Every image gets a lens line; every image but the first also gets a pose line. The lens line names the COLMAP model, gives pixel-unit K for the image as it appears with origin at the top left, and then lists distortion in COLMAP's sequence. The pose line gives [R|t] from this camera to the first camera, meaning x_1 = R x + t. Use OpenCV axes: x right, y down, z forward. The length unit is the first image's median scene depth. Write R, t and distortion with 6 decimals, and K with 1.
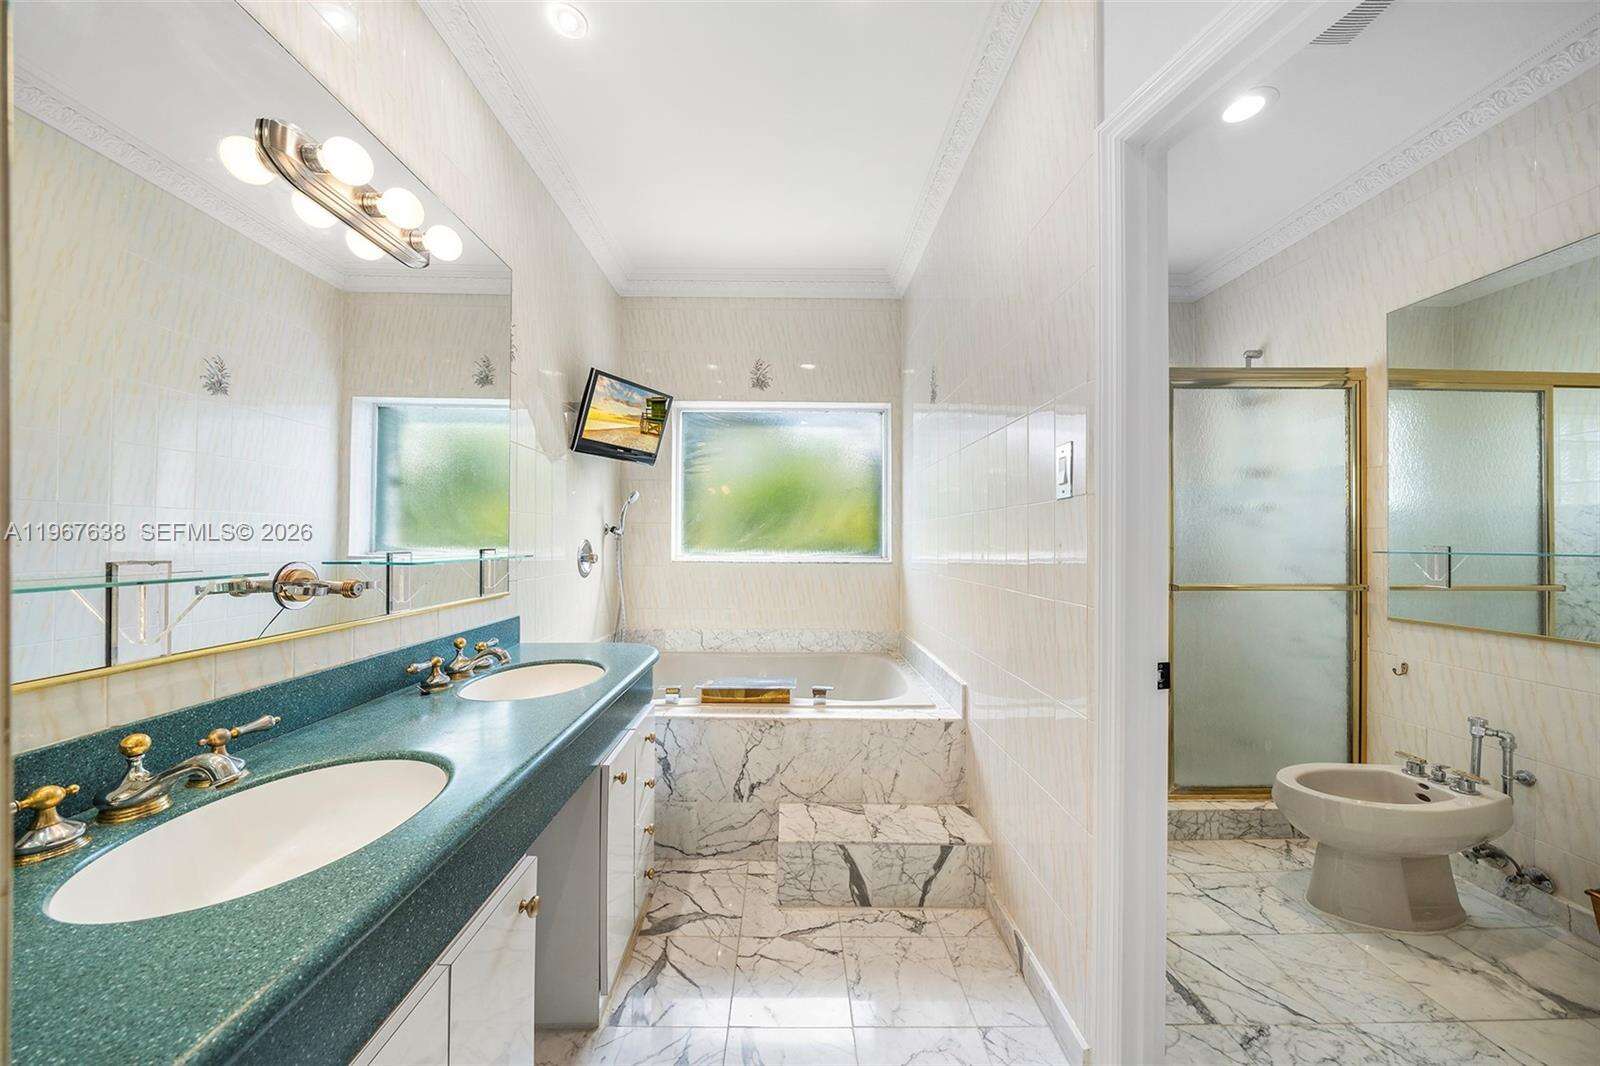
lens RADIAL K [[550.0, 0, 797.0], [0, 550.0, 541.1], [0, 0, 1]] dist [-0.001206, 0.000034]
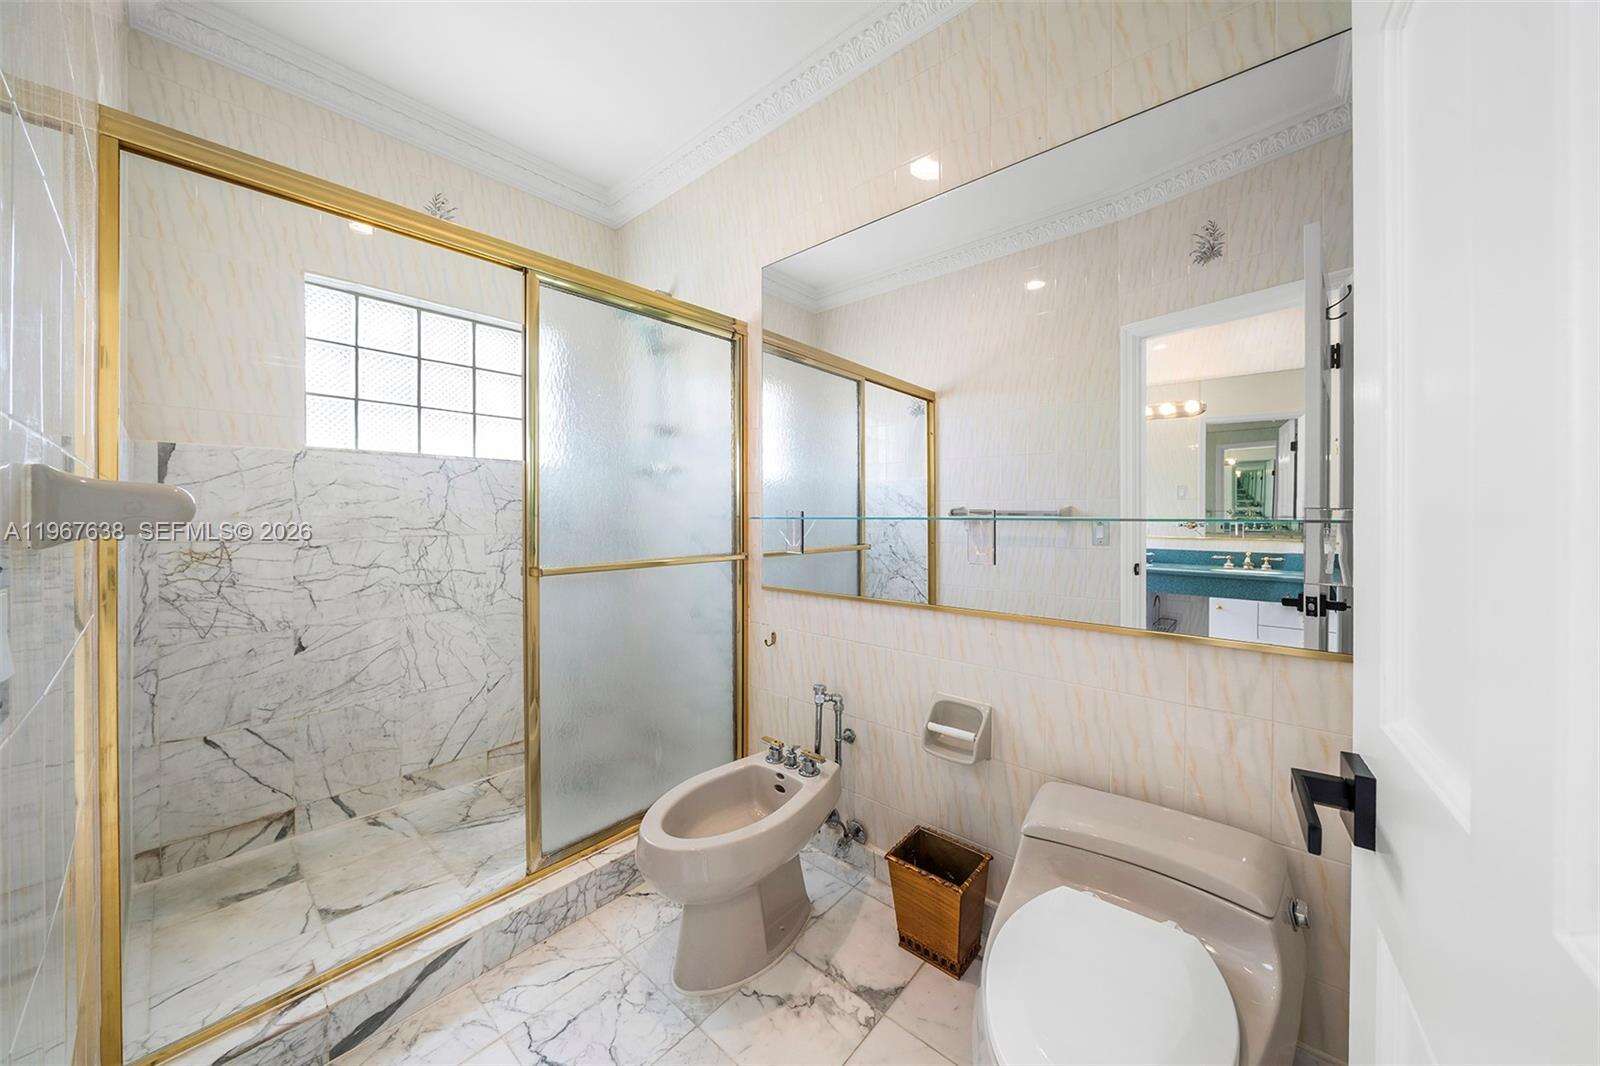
lens RADIAL K [[575.1, 0, 799.1], [0, 575.1, 526.0], [0, 0, 1]] dist [0.000615, -0.000123]
pose [[0.673446, -0.017892, 0.739020, 0.435364], [0.001705, 0.999742, 0.022650, 0.013395], [-0.739235, -0.013994, 0.673303, 0.320063]]
